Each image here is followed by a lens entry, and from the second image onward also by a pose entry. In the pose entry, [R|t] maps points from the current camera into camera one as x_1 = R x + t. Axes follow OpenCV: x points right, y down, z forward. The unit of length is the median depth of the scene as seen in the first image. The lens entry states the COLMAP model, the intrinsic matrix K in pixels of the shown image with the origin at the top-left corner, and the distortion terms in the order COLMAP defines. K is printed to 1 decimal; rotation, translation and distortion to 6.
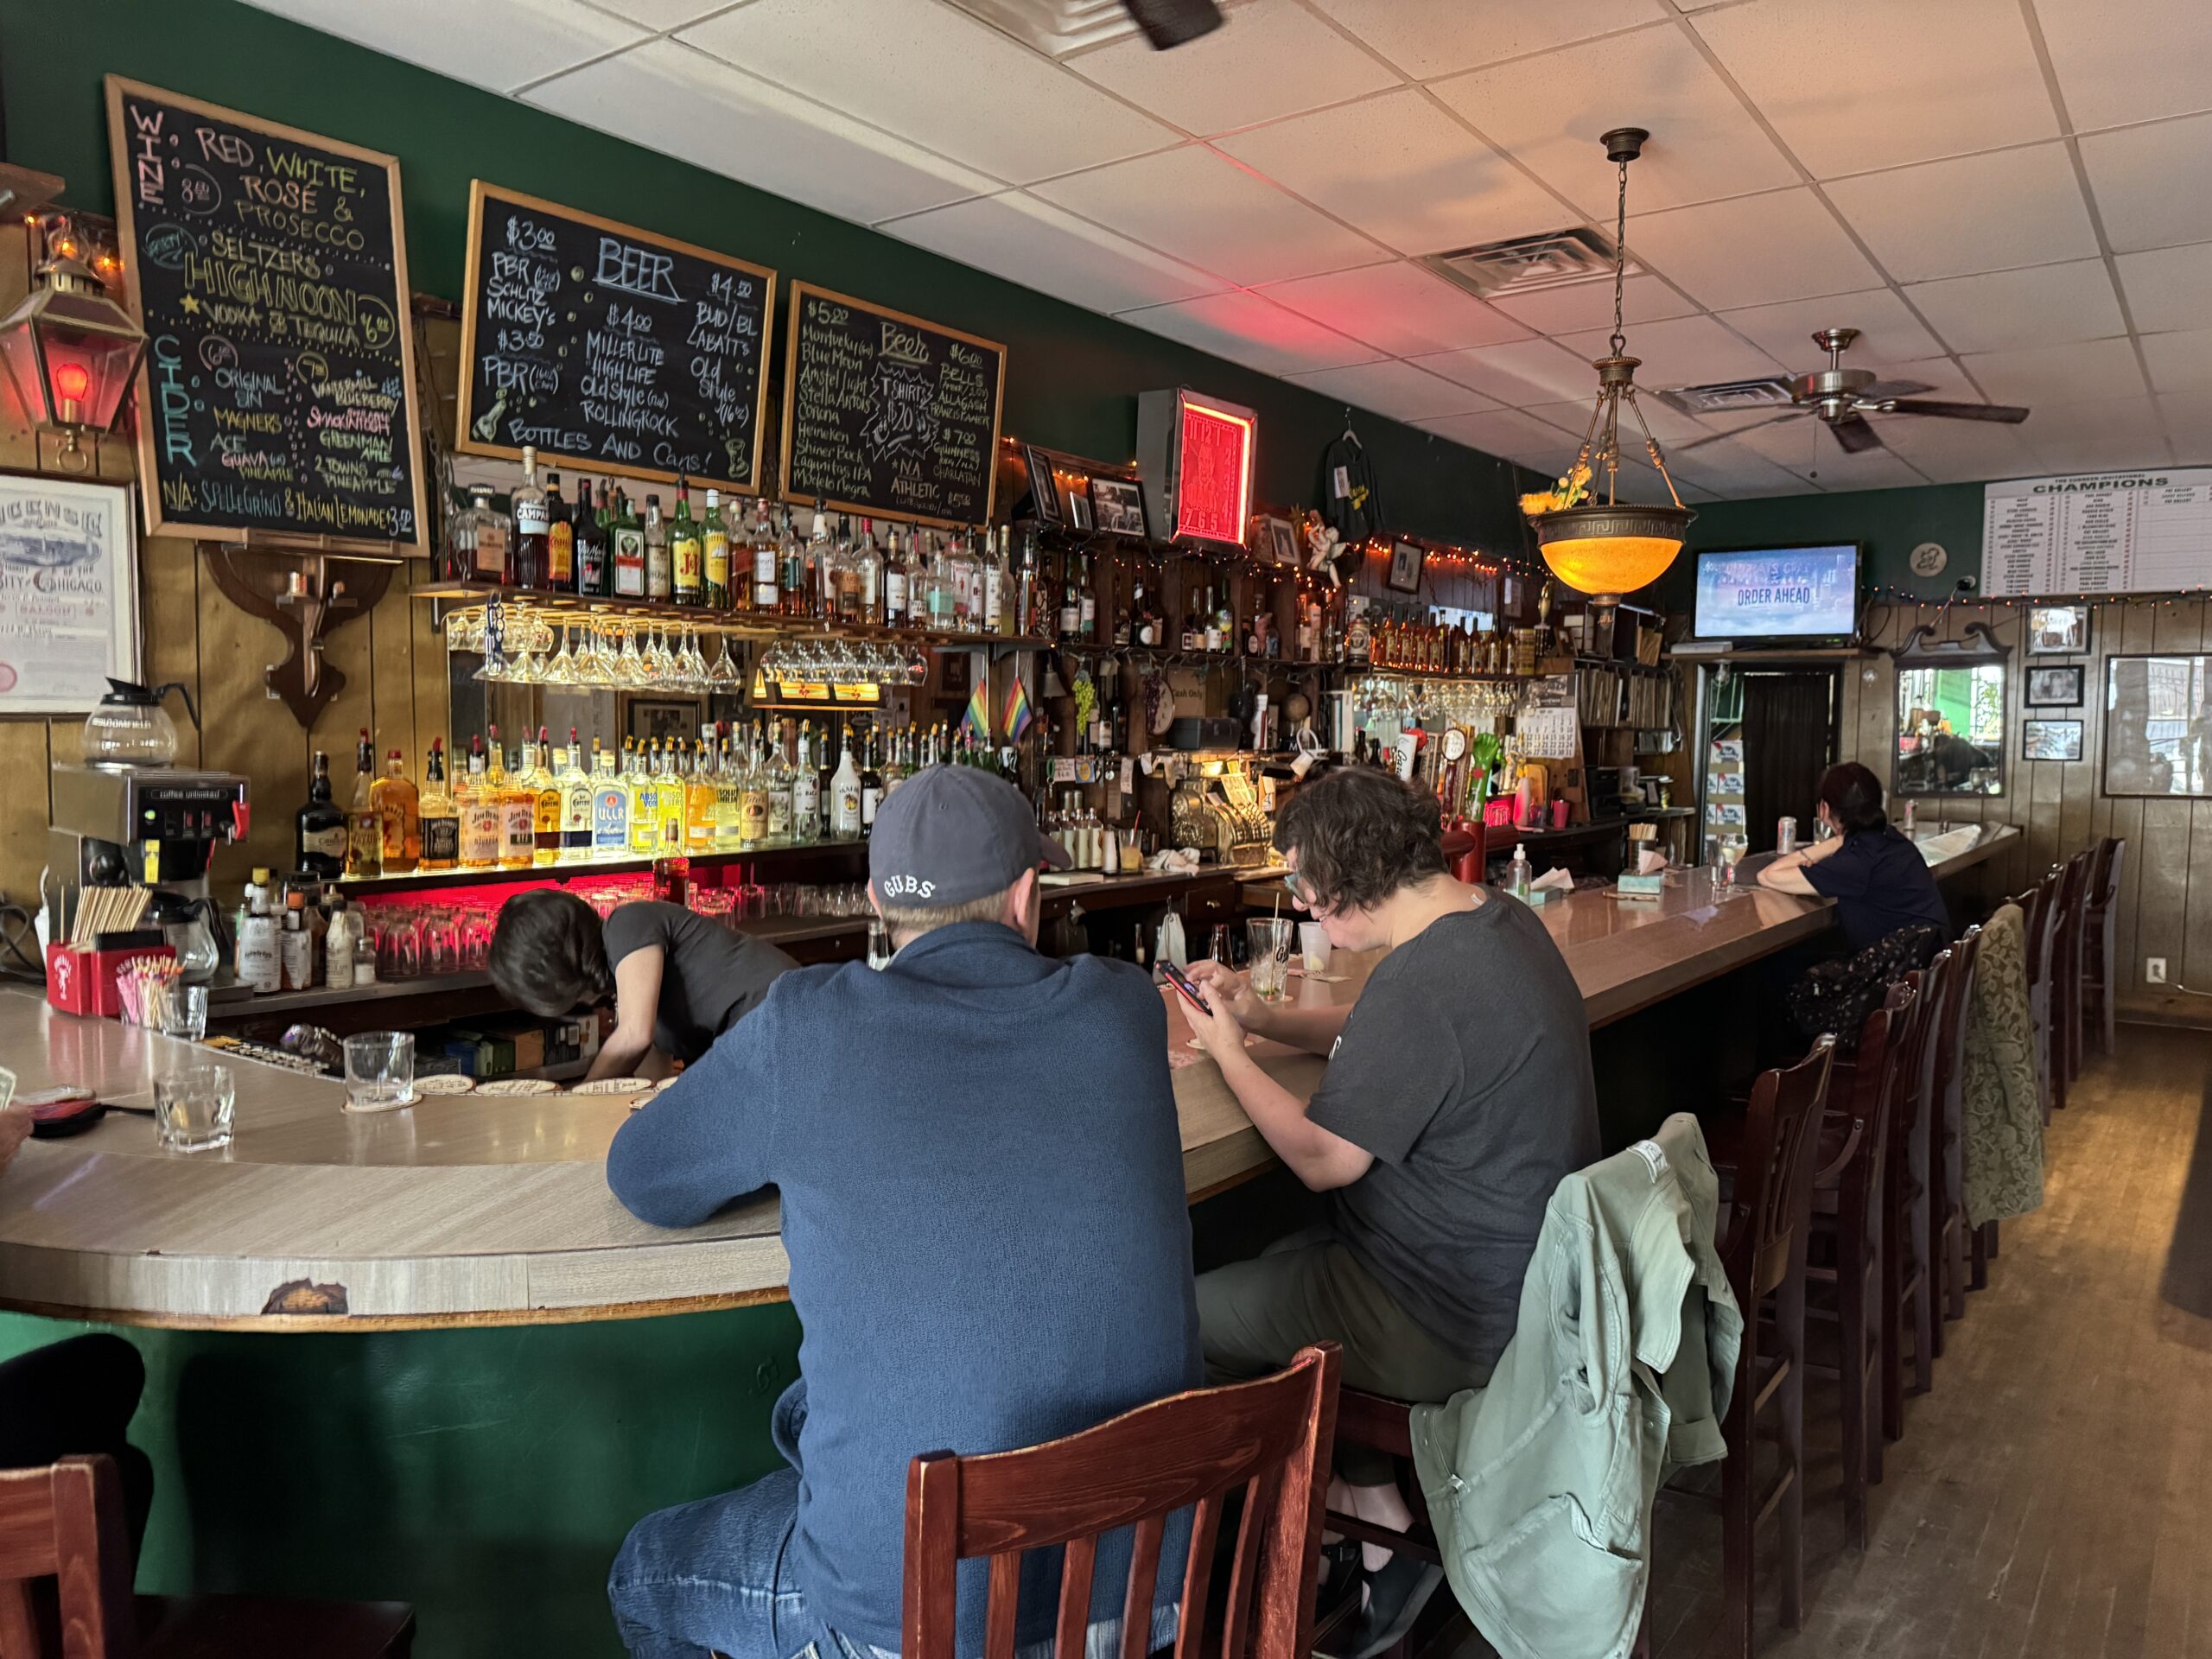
lens RADIAL K [[1532.8, 0, 1072.7], [0, 1532.8, 846.6], [0, 0, 1]] dist [0.030251, -0.051507]
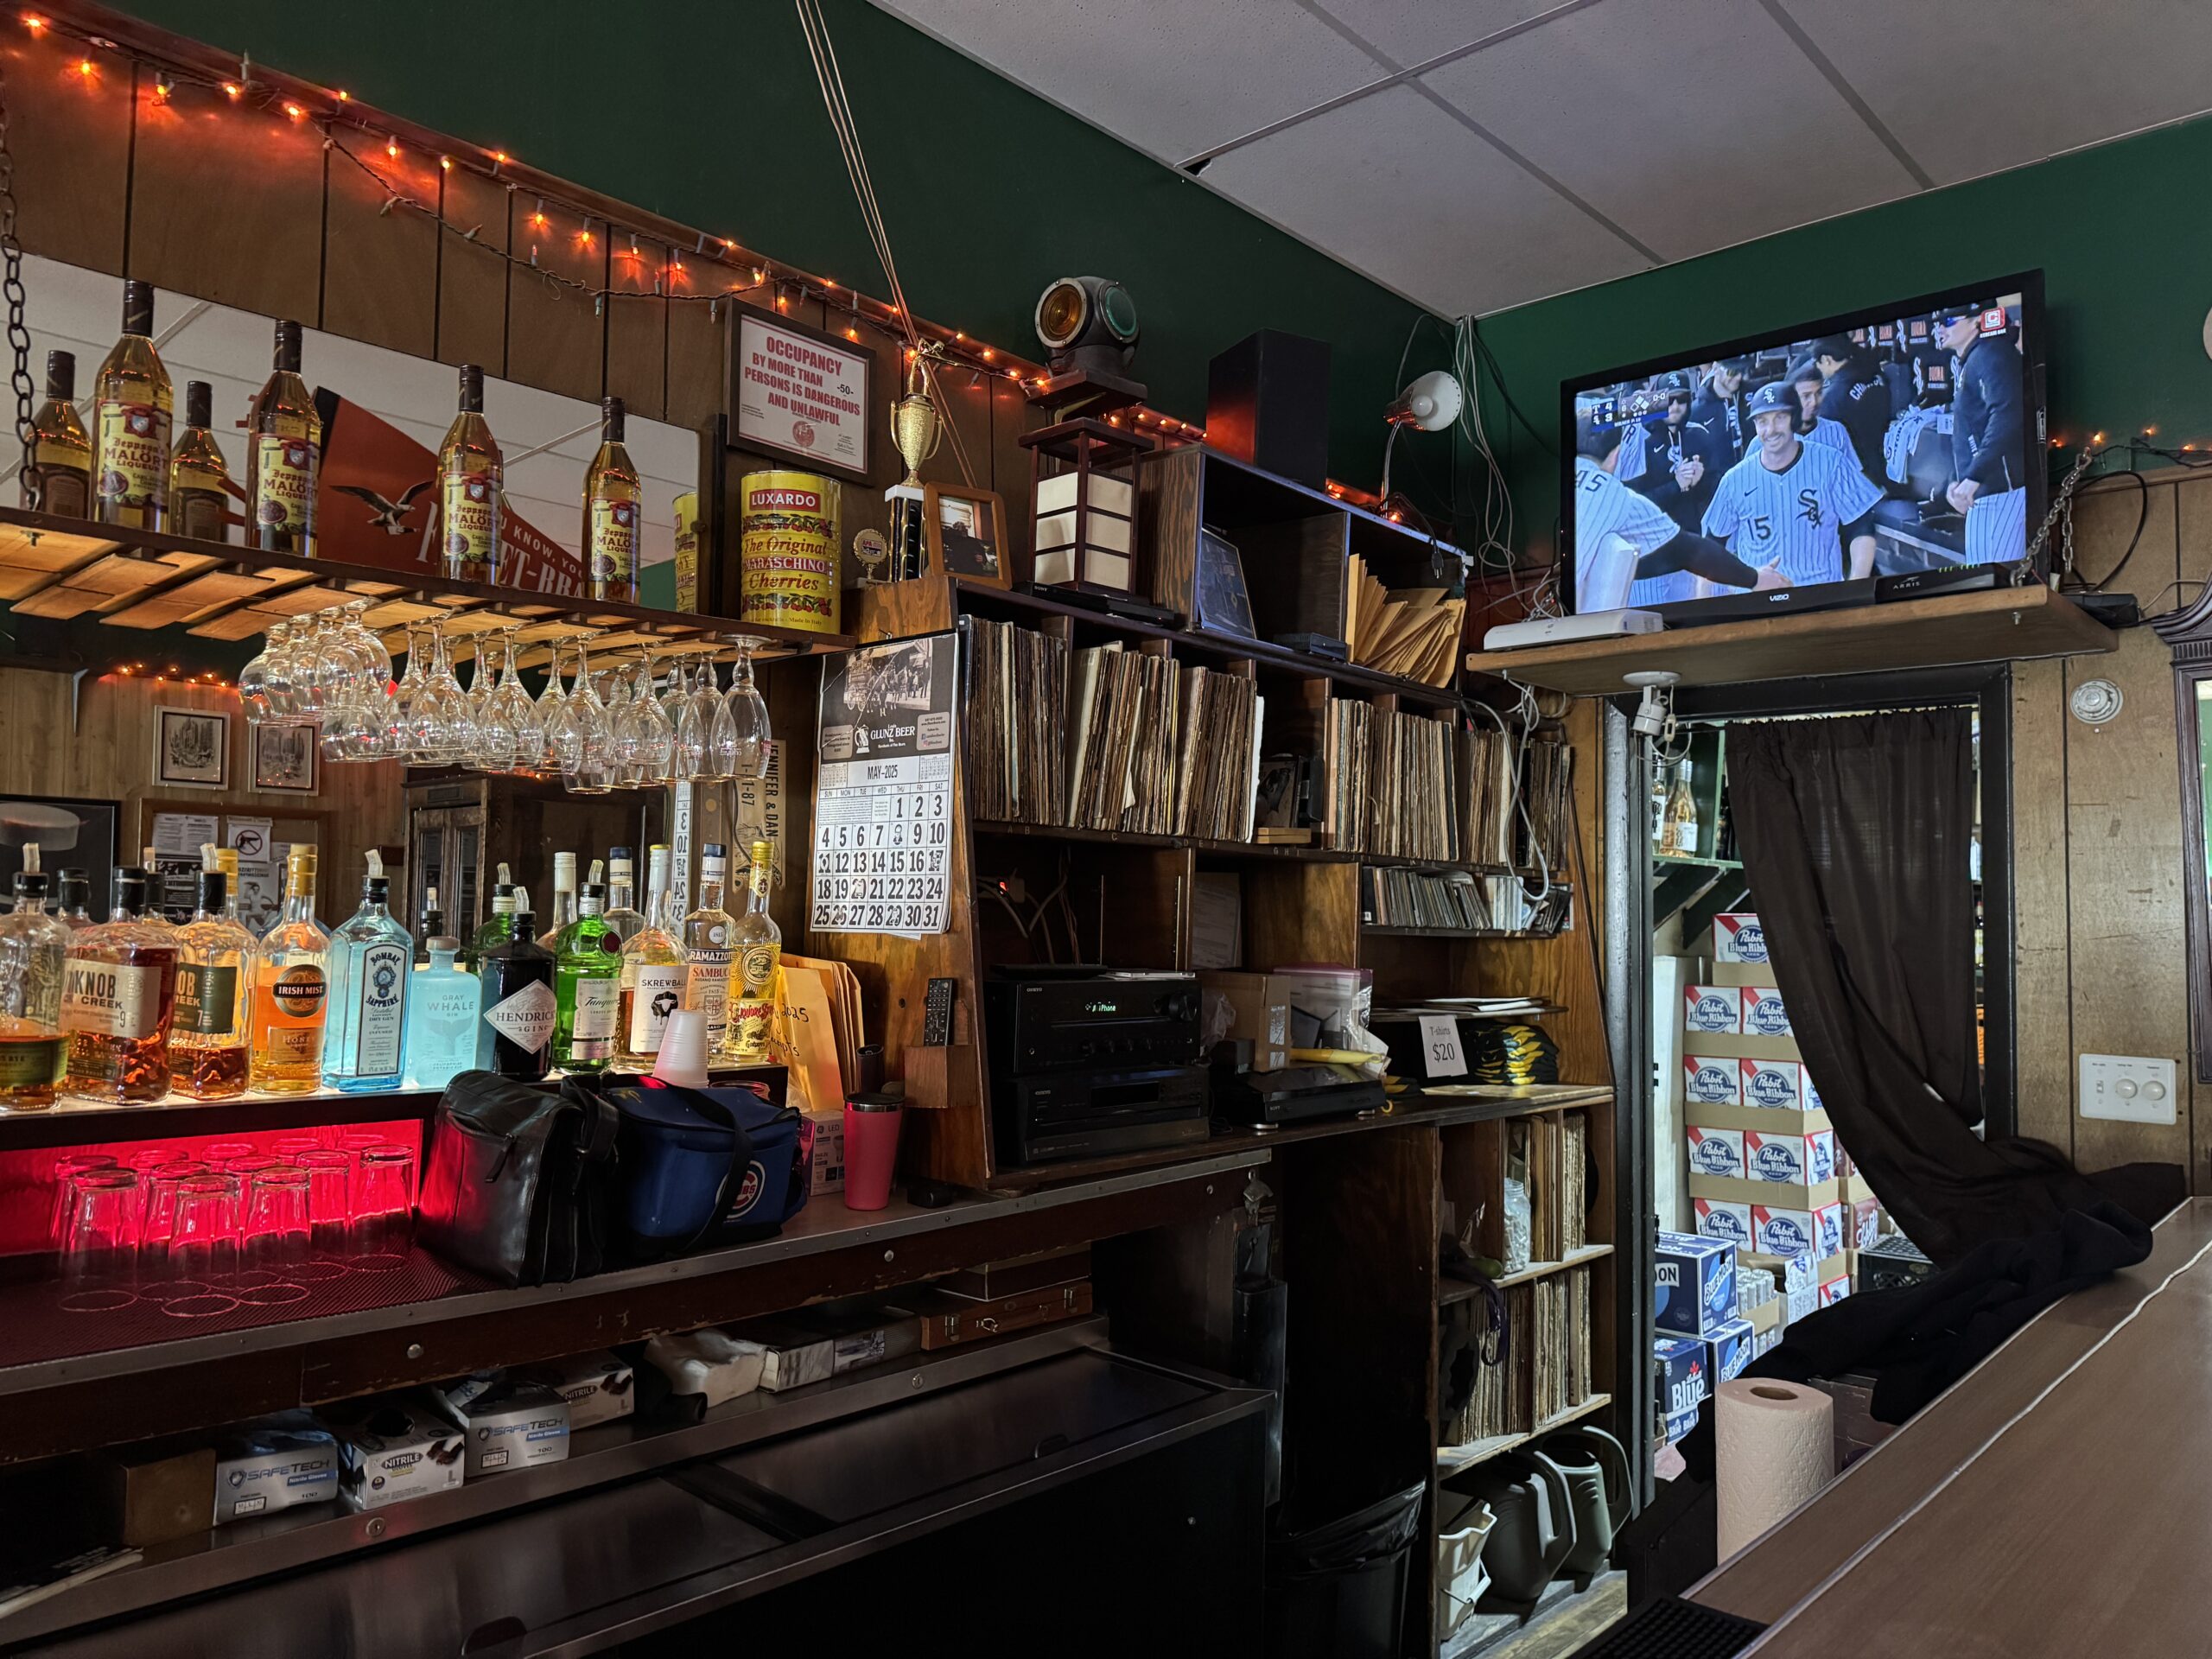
lens RADIAL K [[1532.8, 0, 1098.8], [0, 1532.8, 831.0], [0, 0, 1]] dist [0.030251, -0.051507]
pose [[0.994824, 0.011128, -0.101002, 0.350809], [-0.024027, 0.991559, -0.127414, -0.039070], [0.098731, 0.129182, 0.986694, 0.677006]]
